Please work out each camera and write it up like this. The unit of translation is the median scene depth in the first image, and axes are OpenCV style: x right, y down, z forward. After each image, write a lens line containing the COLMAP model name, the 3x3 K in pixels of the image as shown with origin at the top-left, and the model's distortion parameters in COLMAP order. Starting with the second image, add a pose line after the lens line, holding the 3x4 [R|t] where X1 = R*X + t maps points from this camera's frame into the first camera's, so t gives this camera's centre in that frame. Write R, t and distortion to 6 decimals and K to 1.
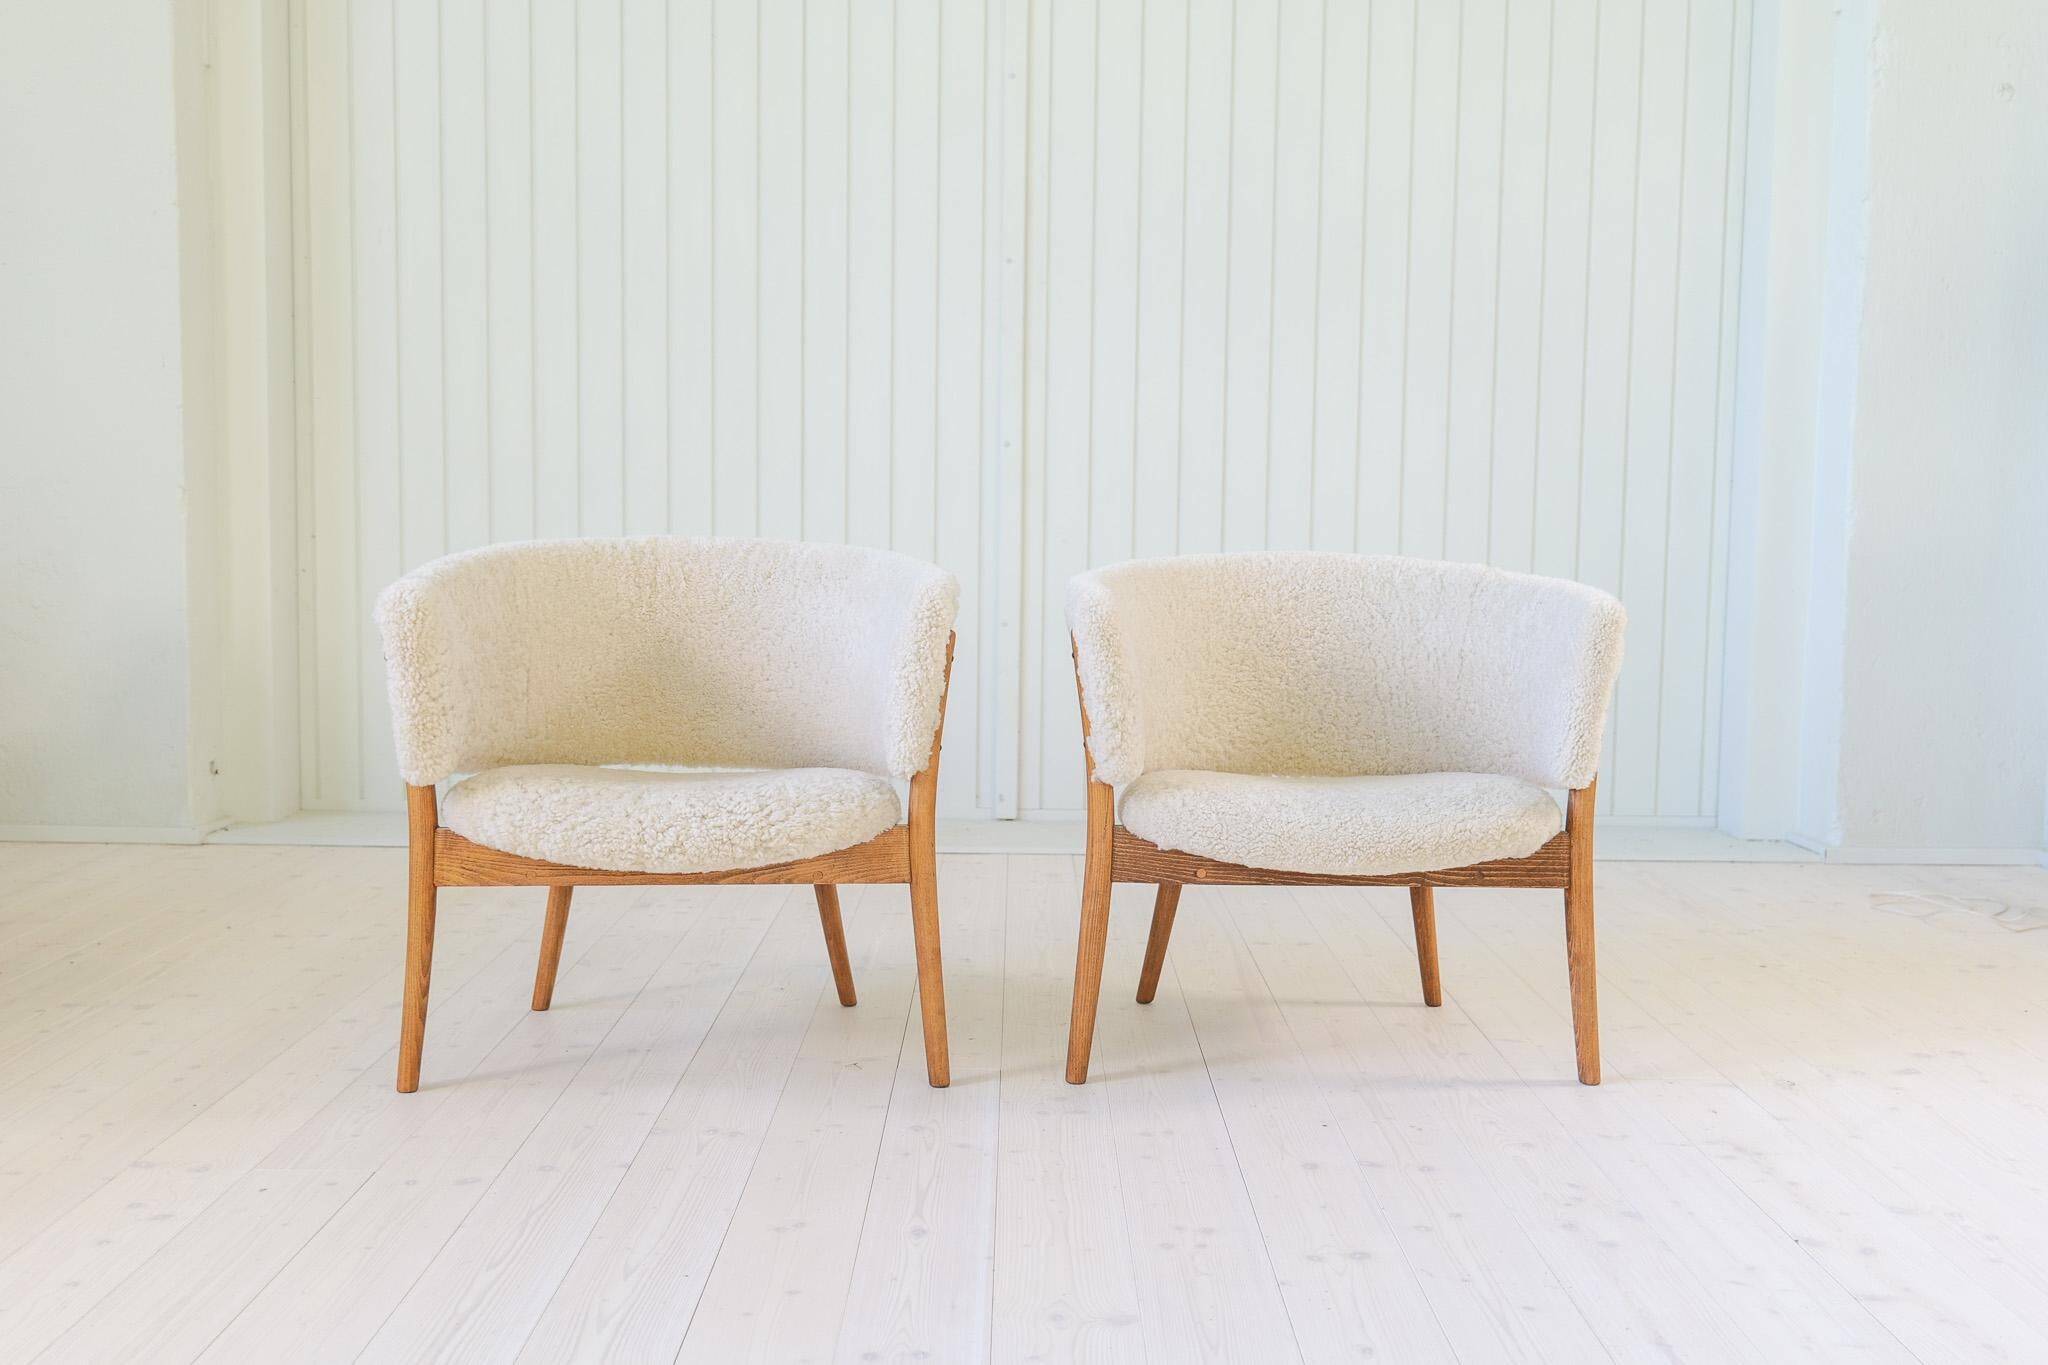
lens RADIAL K [[1963.0, 0, 1089.5], [0, 1963.0, 677.5], [0, 0, 1]] dist [-0.001232, -0.004587]
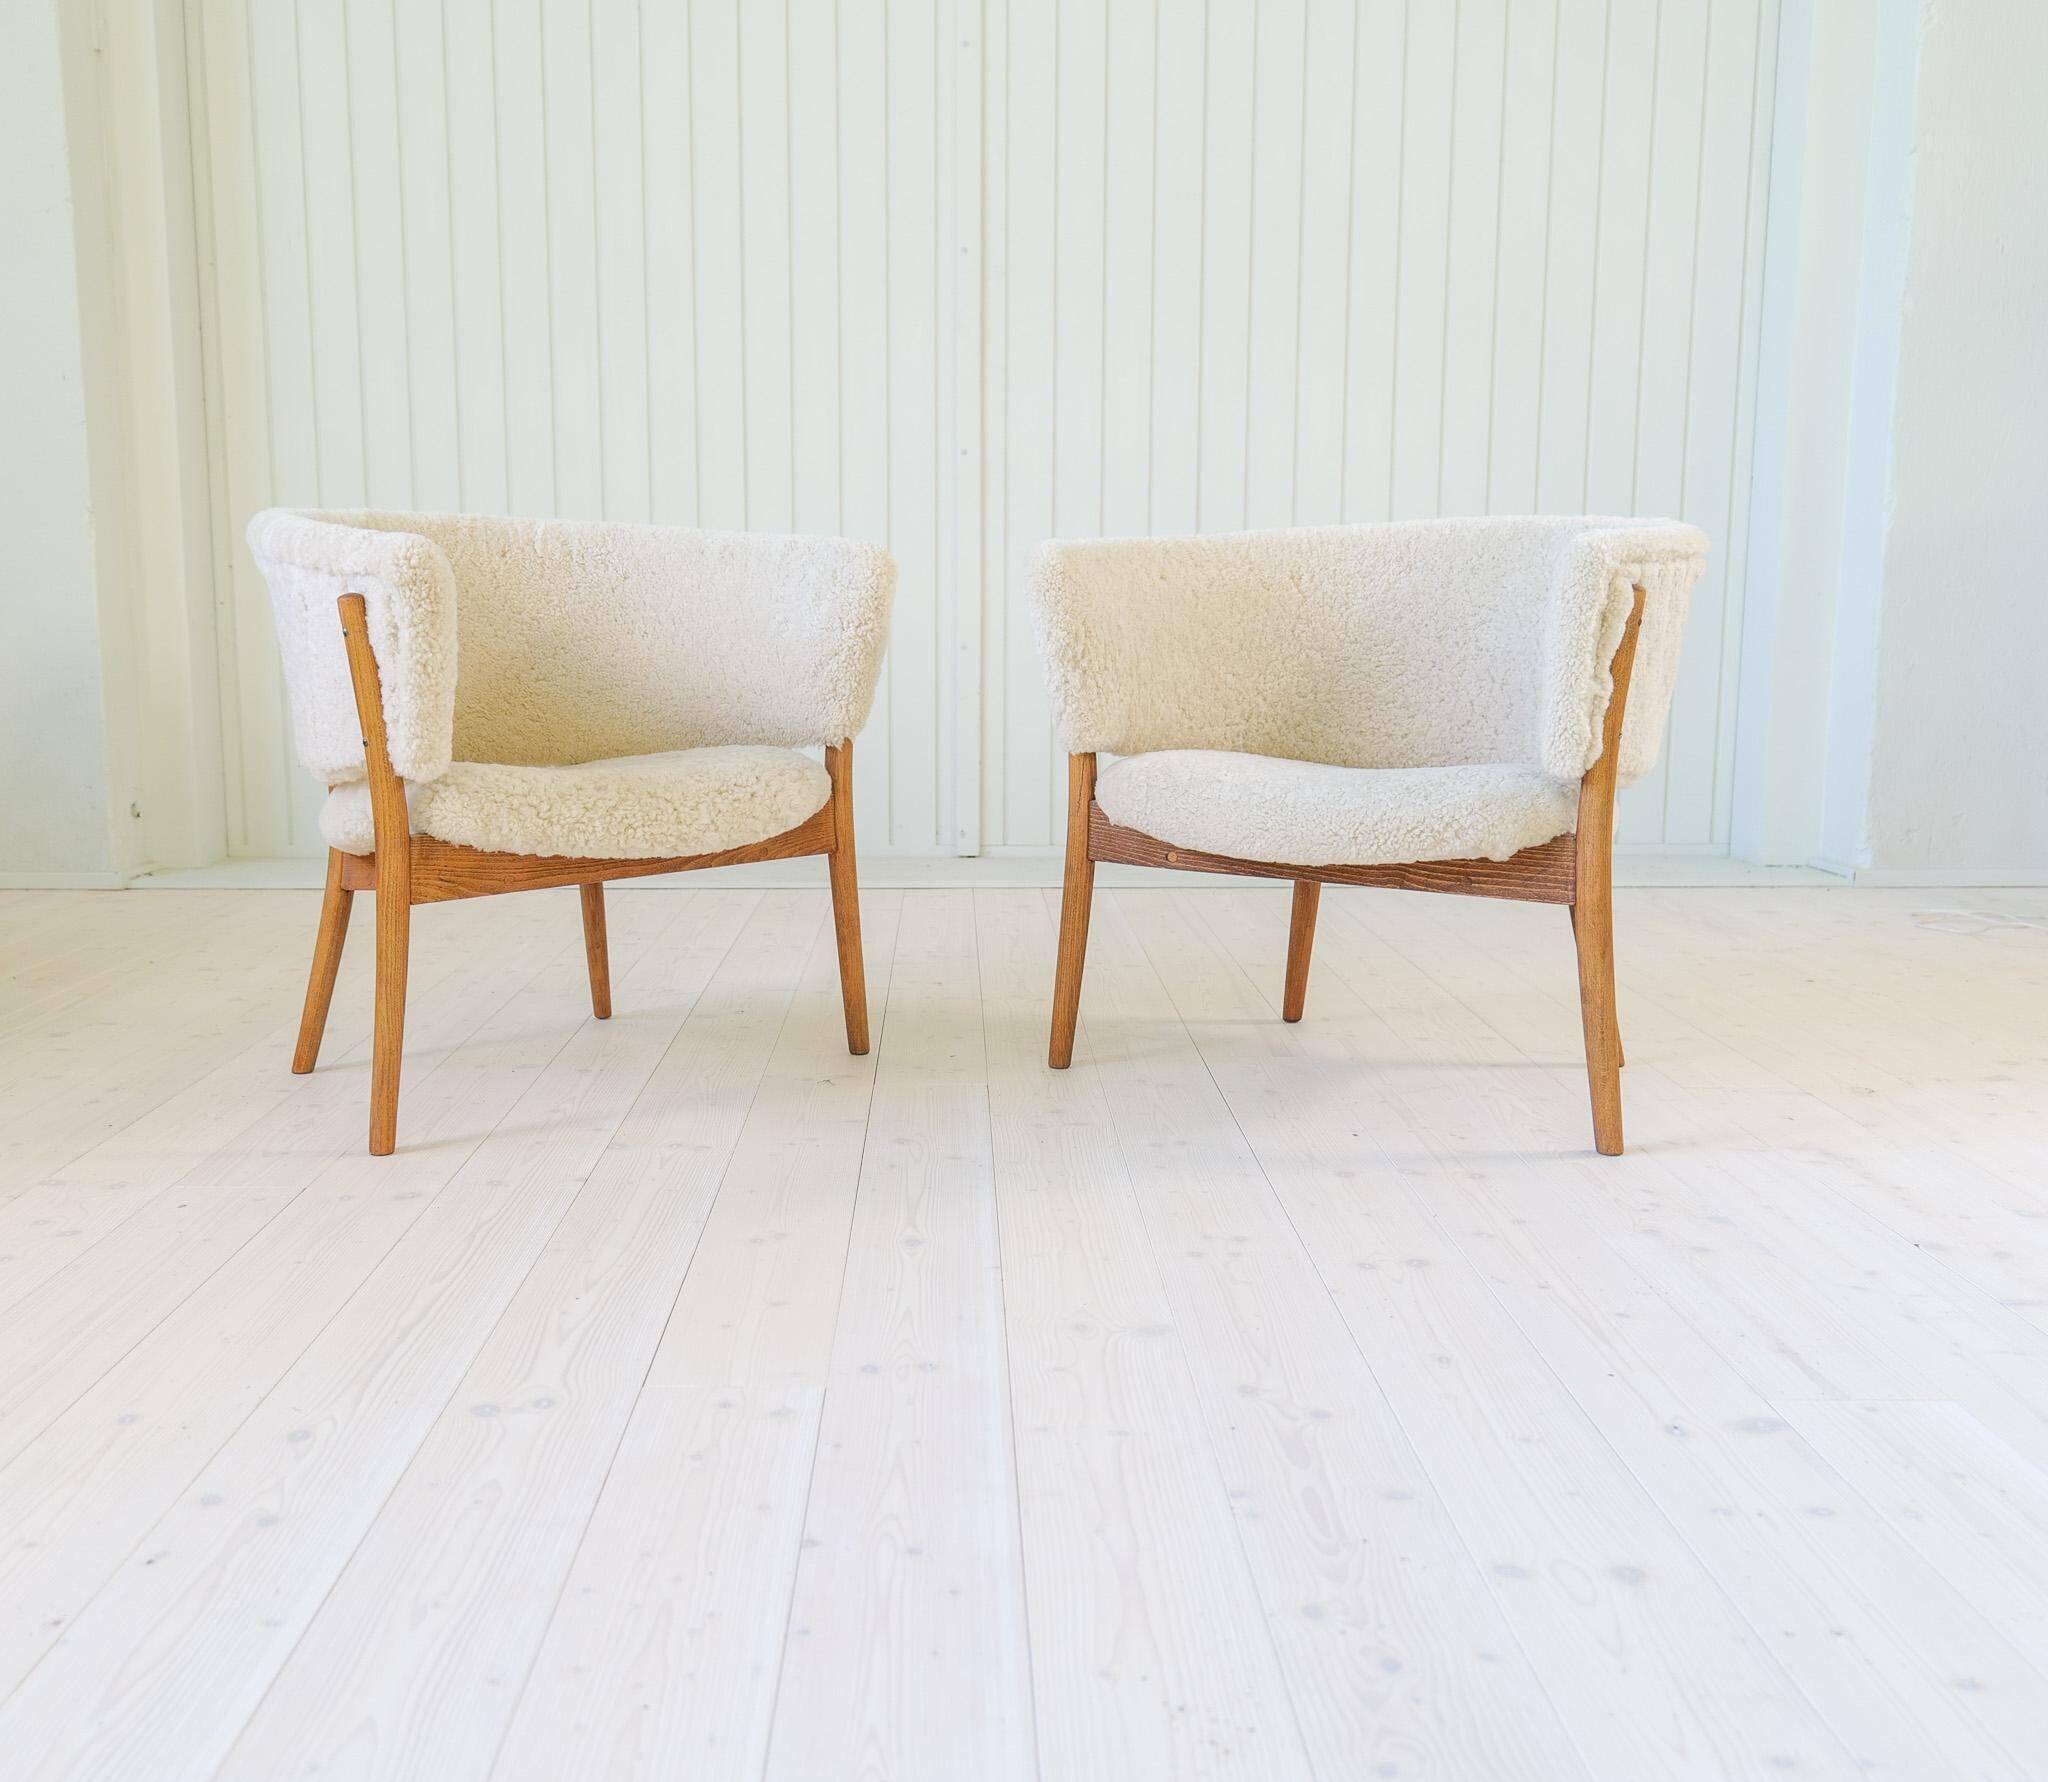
lens RADIAL K [[1972.8, 0, 962.2], [0, 1972.8, 885.2], [0, 0, 1]] dist [0.000350, -0.008511]
pose [[0.999382, -0.014320, -0.032101, -0.029410], [0.016161, 0.998196, 0.057821, 0.060834], [0.031215, -0.058304, 0.997811, 0.105261]]
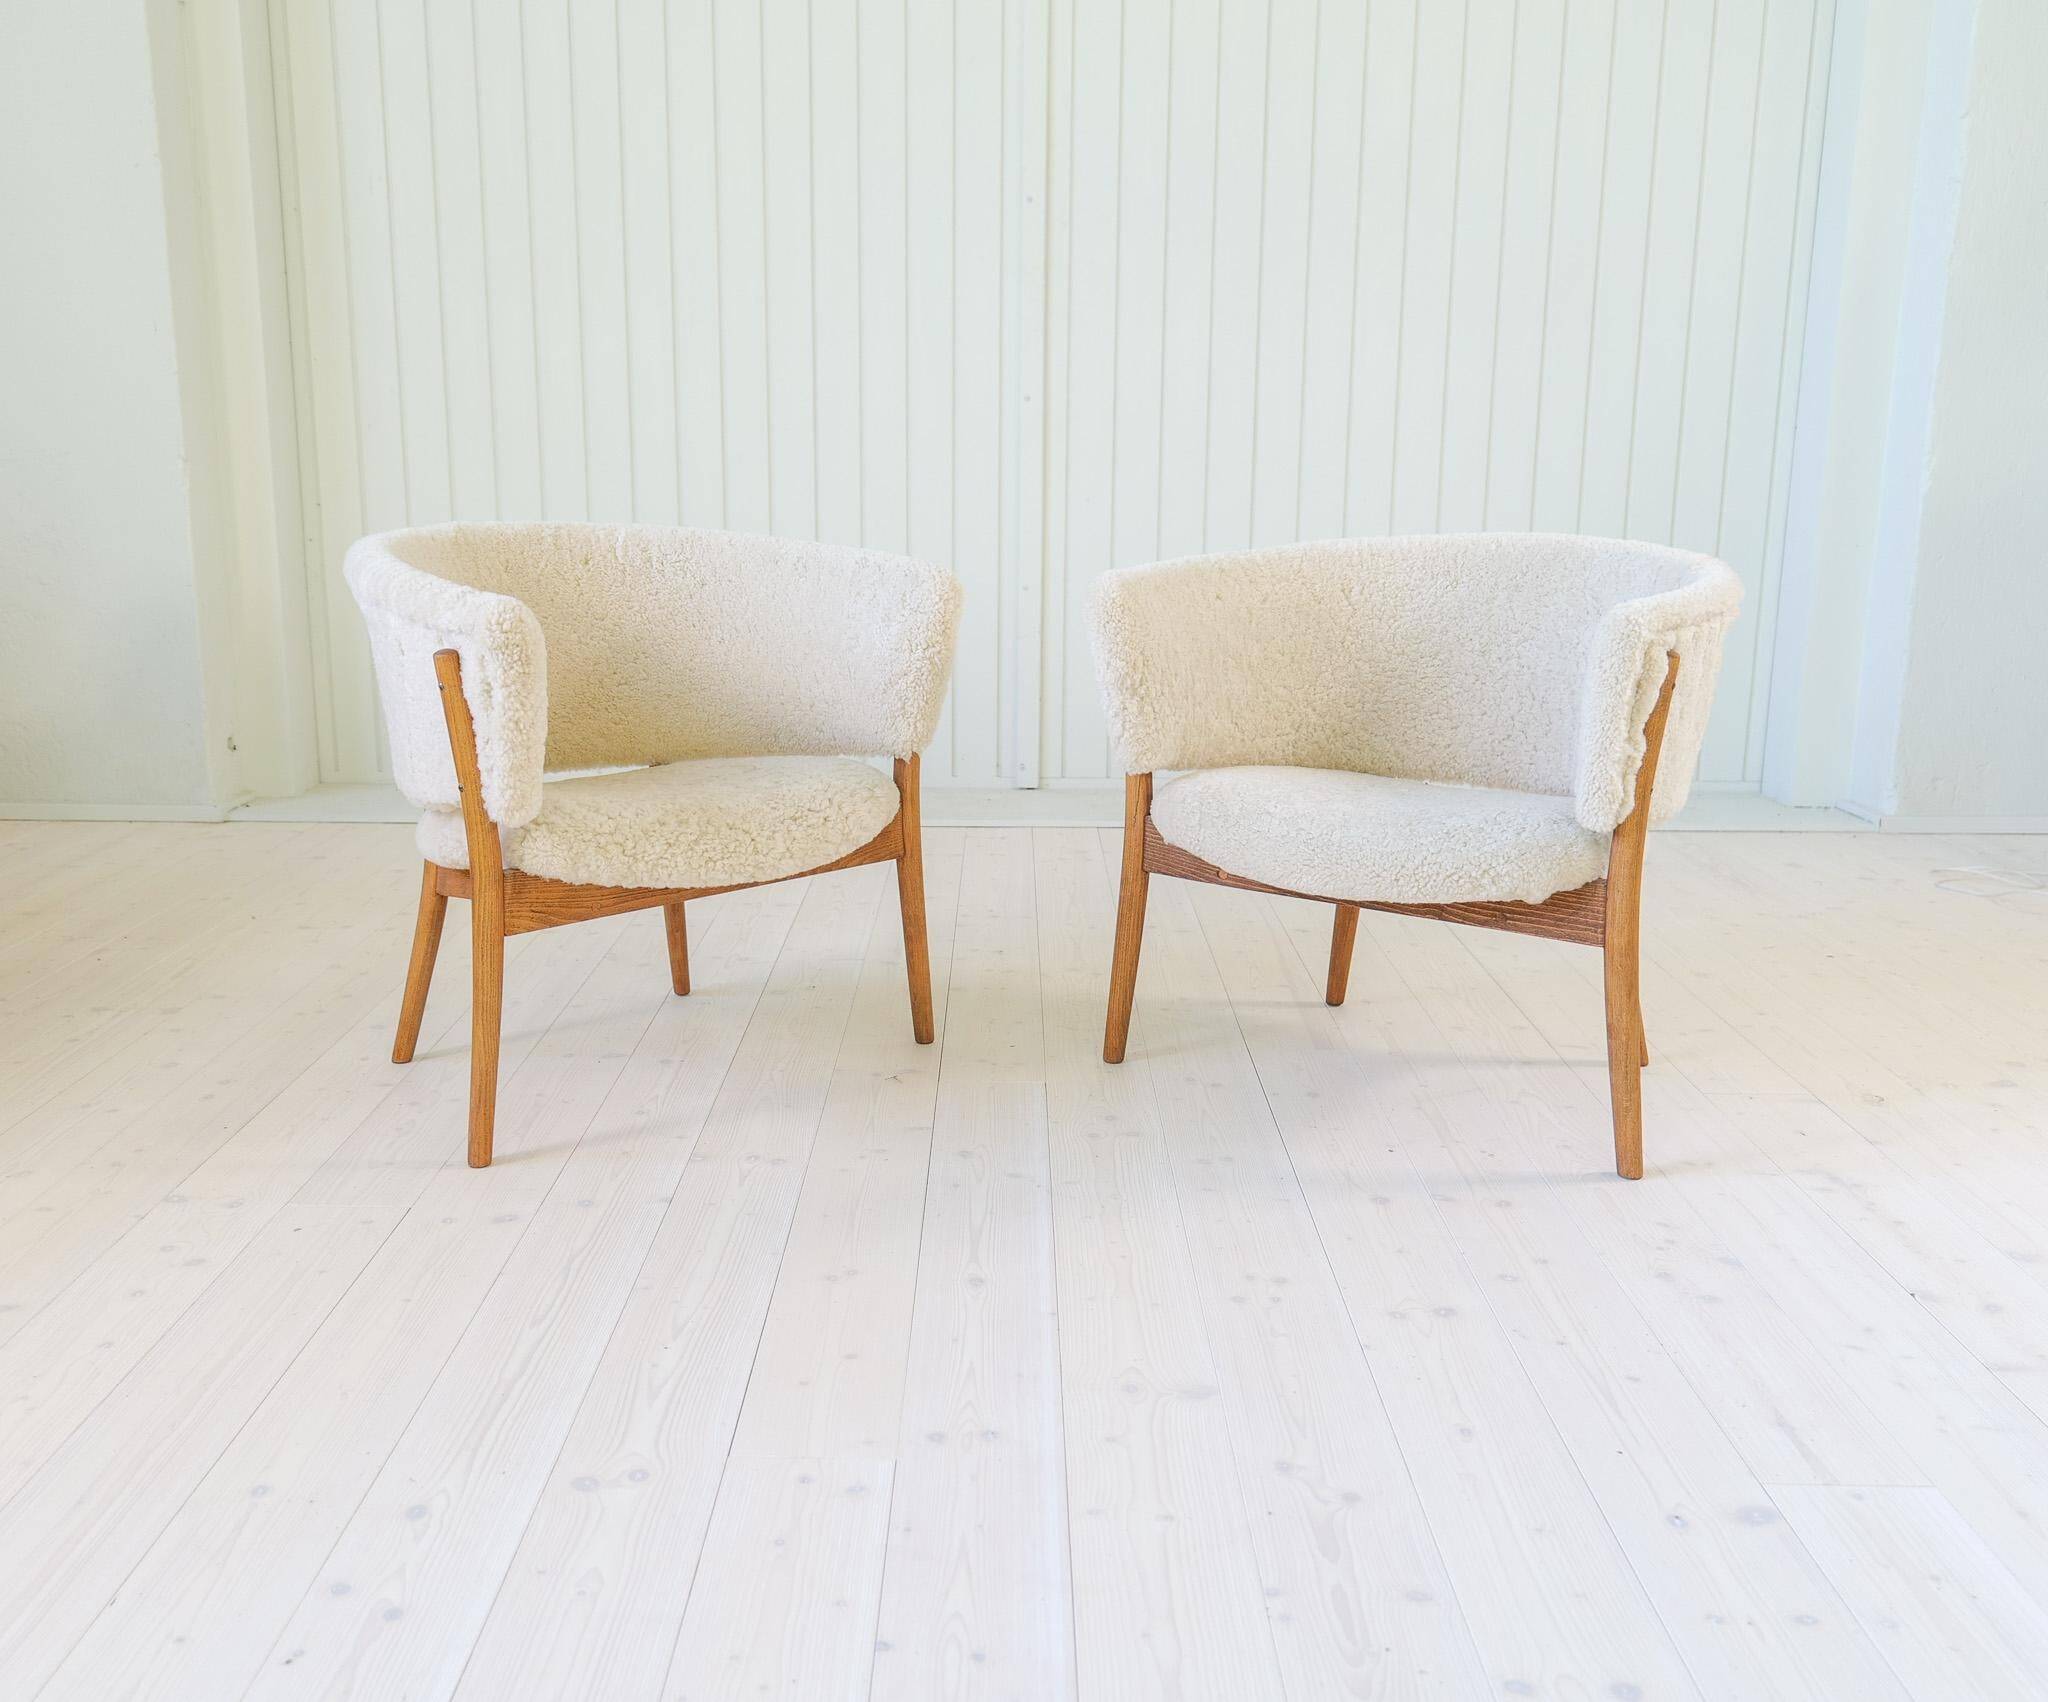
lens RADIAL K [[1912.0, 0, 999.4], [0, 1912.0, 844.4], [0, 0, 1]] dist [0.000707, -0.008921]
pose [[0.999071, -0.003322, -0.042959, -0.030302], [0.008652, 0.992185, 0.124477, -0.037388], [0.042210, -0.124733, 0.991292, 0.092161]]
